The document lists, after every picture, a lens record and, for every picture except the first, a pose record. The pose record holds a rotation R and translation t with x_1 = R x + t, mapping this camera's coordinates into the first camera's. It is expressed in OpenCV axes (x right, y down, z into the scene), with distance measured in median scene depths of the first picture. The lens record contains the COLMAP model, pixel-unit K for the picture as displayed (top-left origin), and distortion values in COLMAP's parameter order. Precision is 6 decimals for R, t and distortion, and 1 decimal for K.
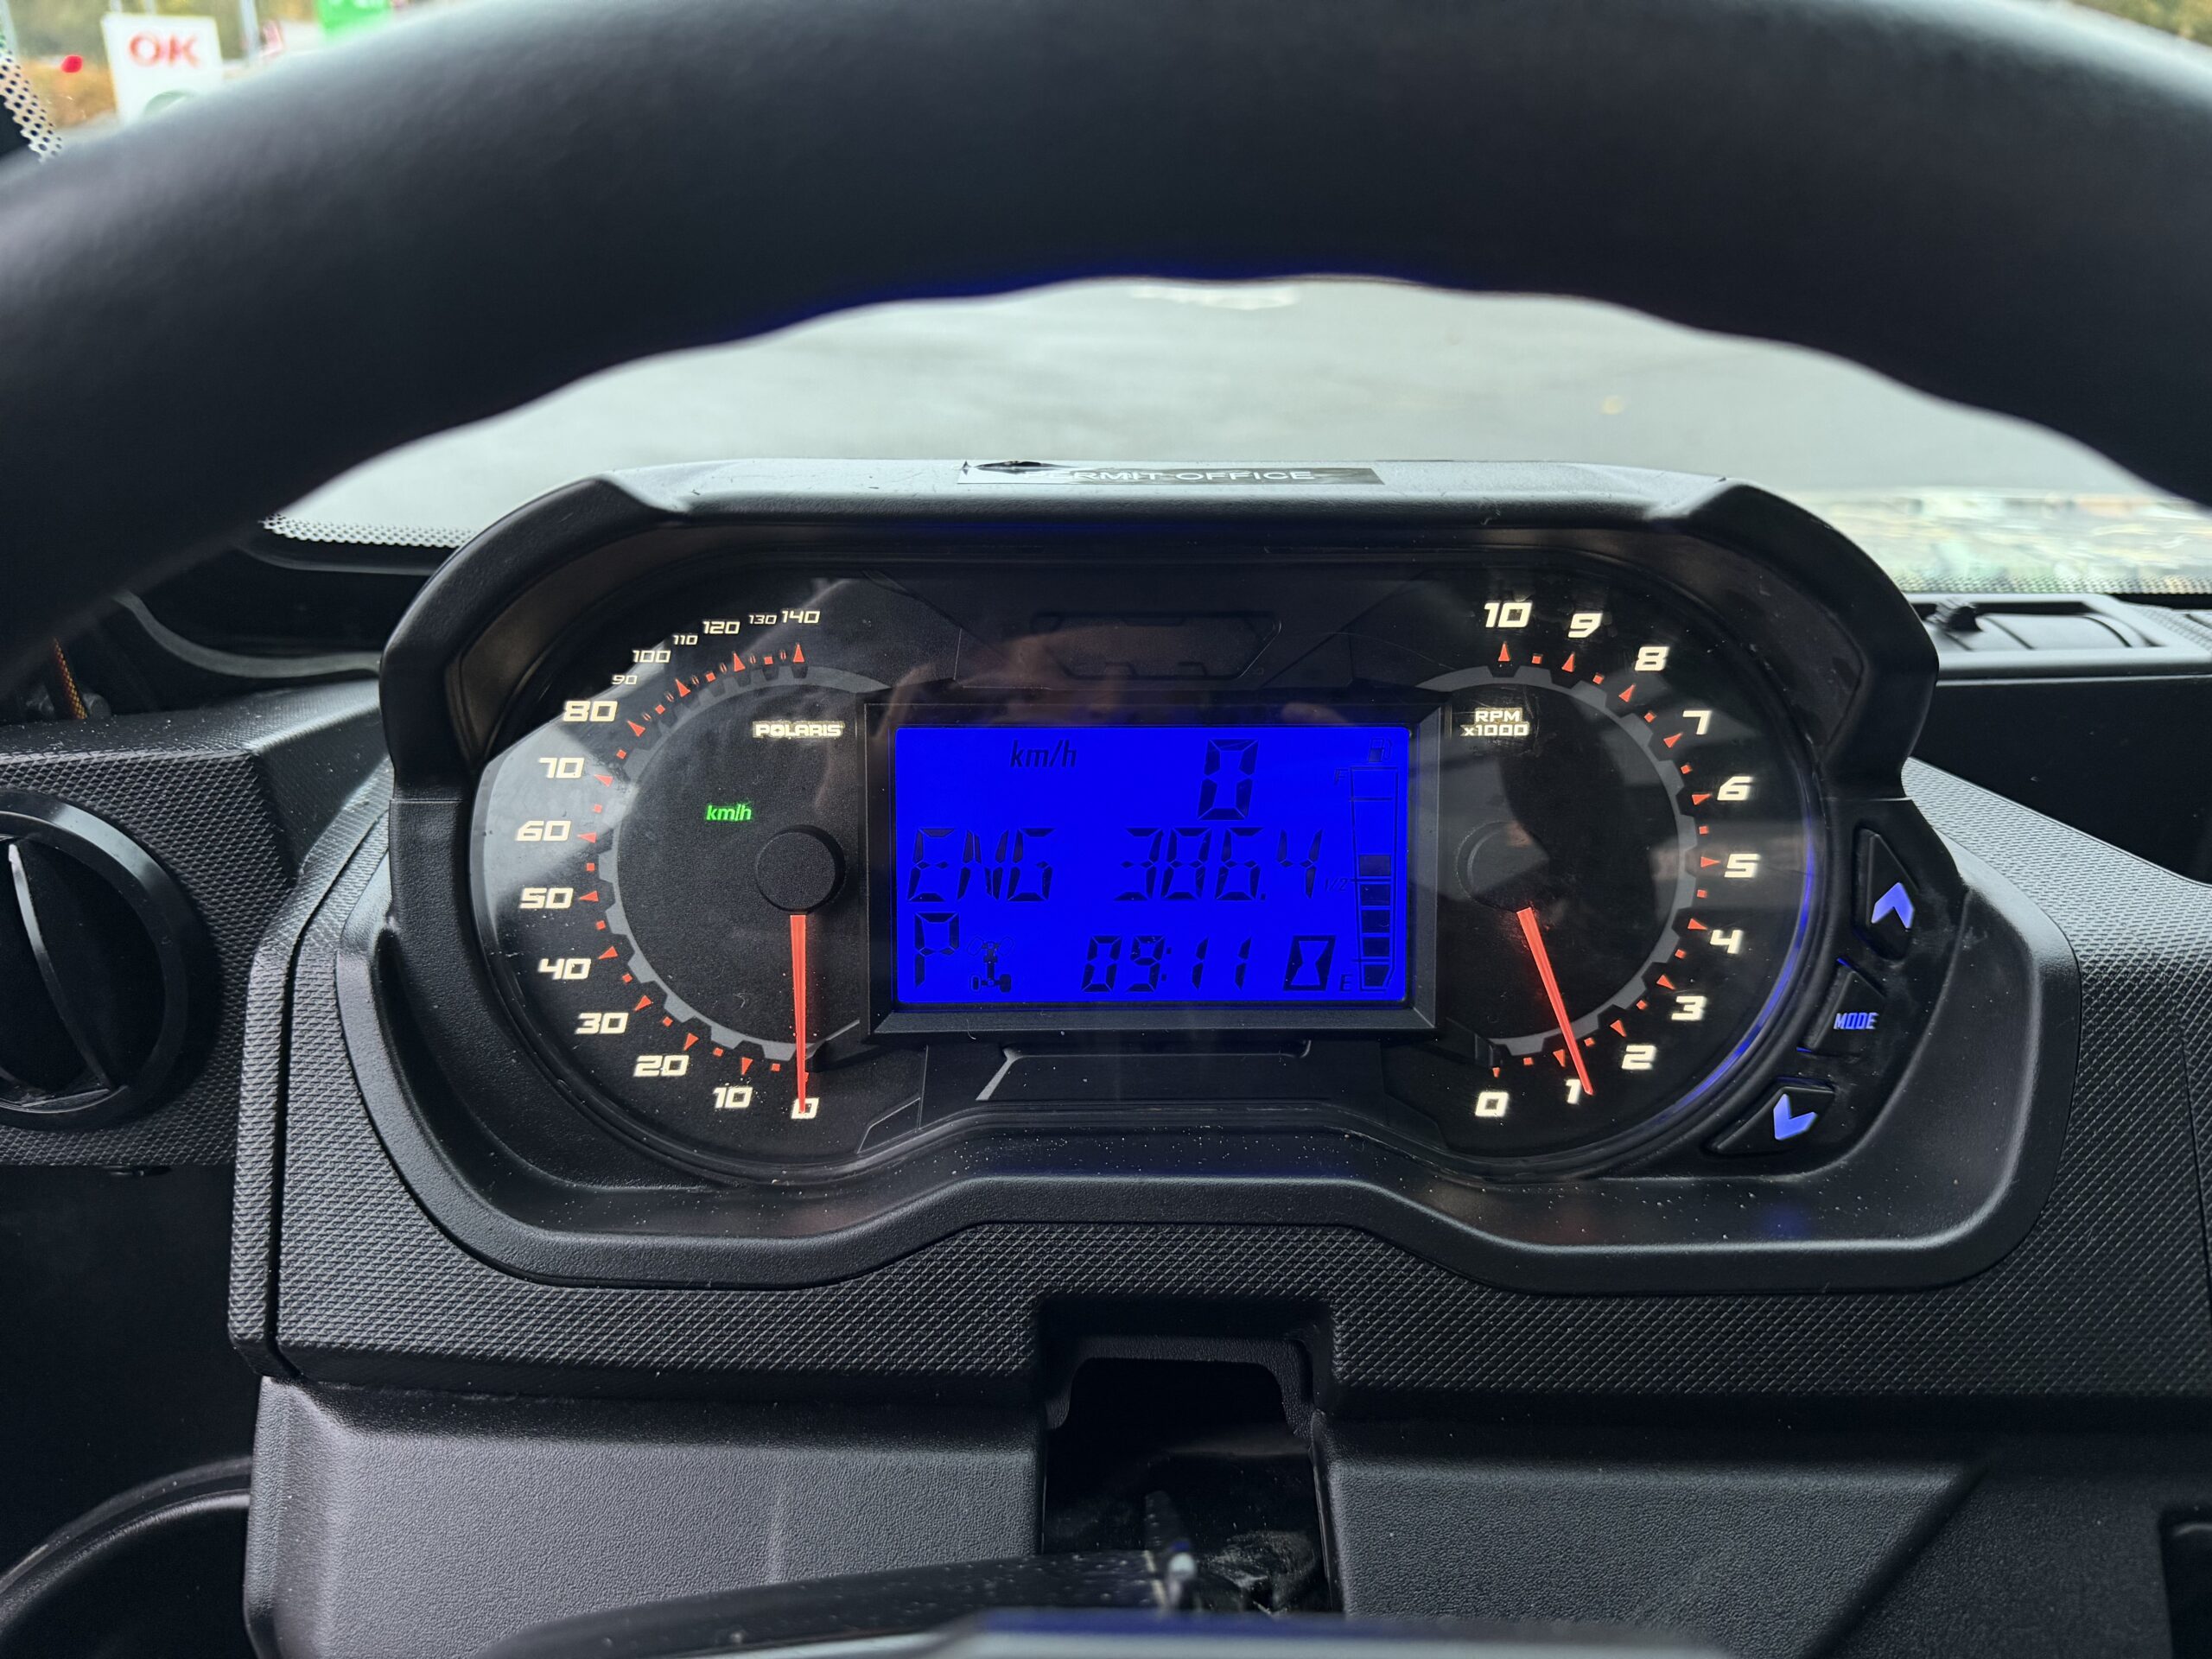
lens RADIAL K [[1555.2, 0, 1098.9], [0, 1555.2, 817.4], [0, 0, 1]] dist [0.058725, -0.061314]
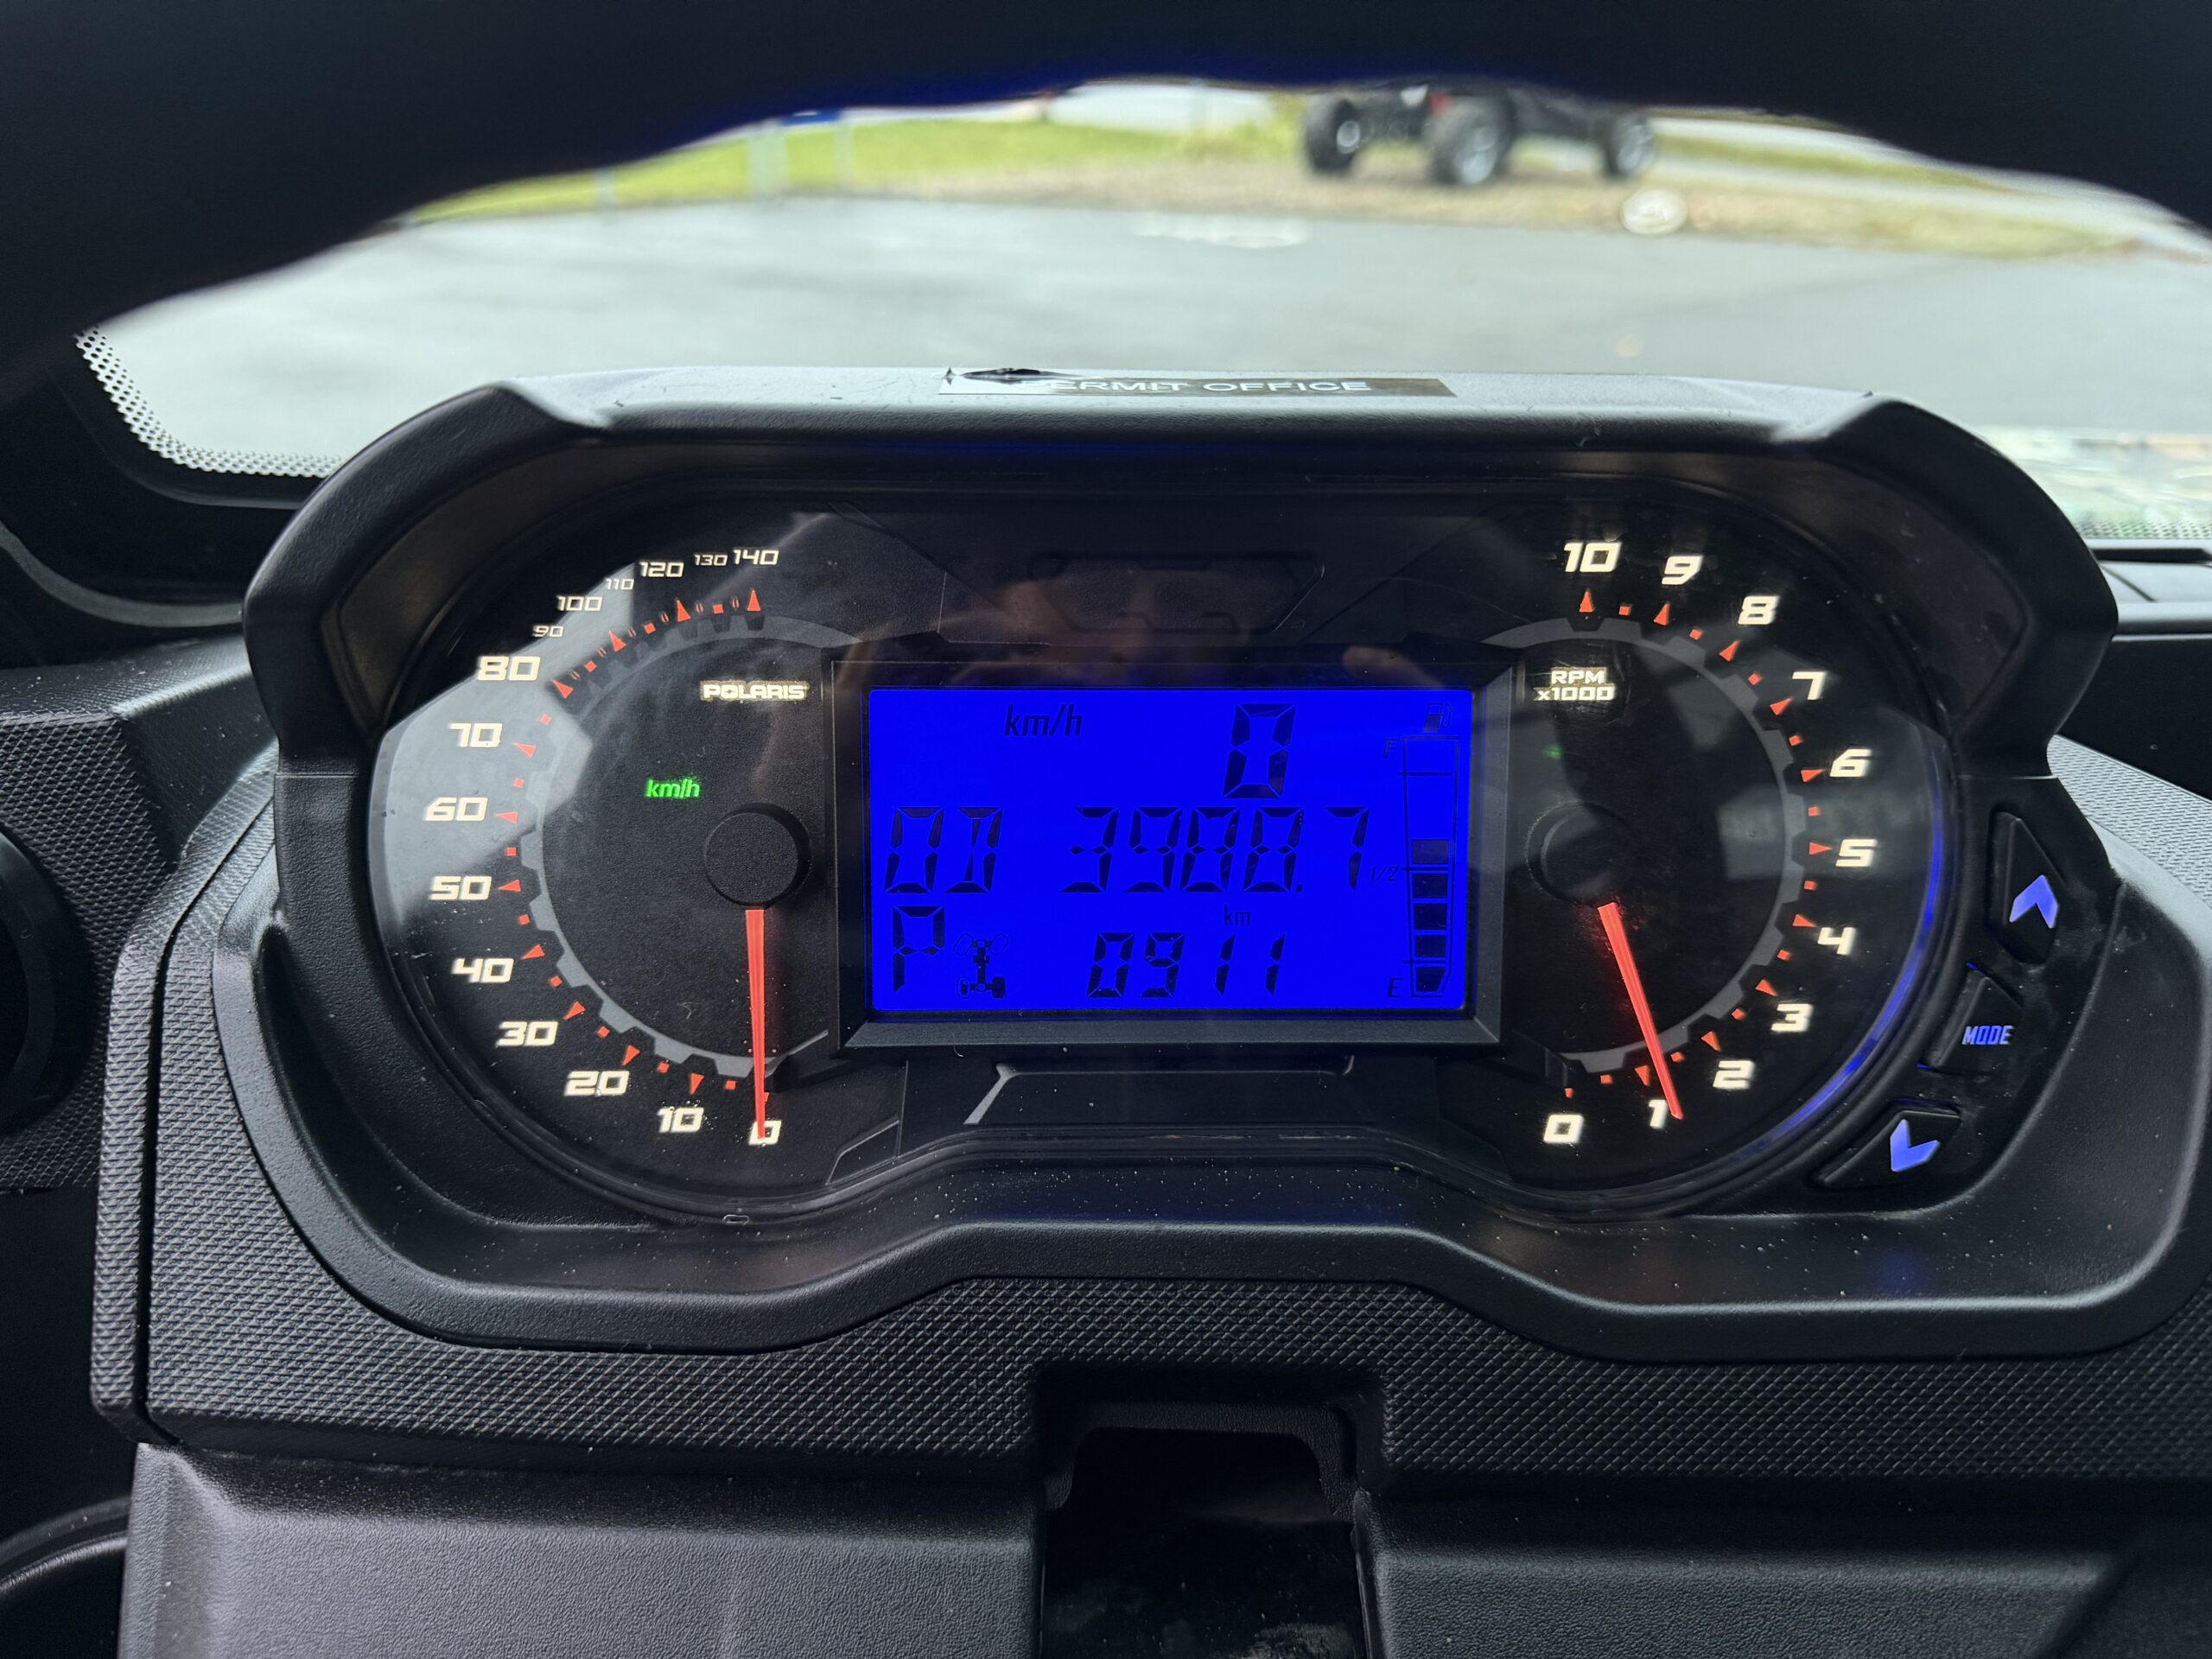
lens RADIAL K [[1624.6, 0, 1106.0], [0, 1624.6, 829.5], [0, 0, 1]] dist [-0.003937, 0.002825]
pose [[0.999994, 0.002563, 0.002281, -0.003372], [-0.002642, 0.999362, 0.035609, -0.013905], [-0.002189, -0.035615, 0.999363, 0.124276]]
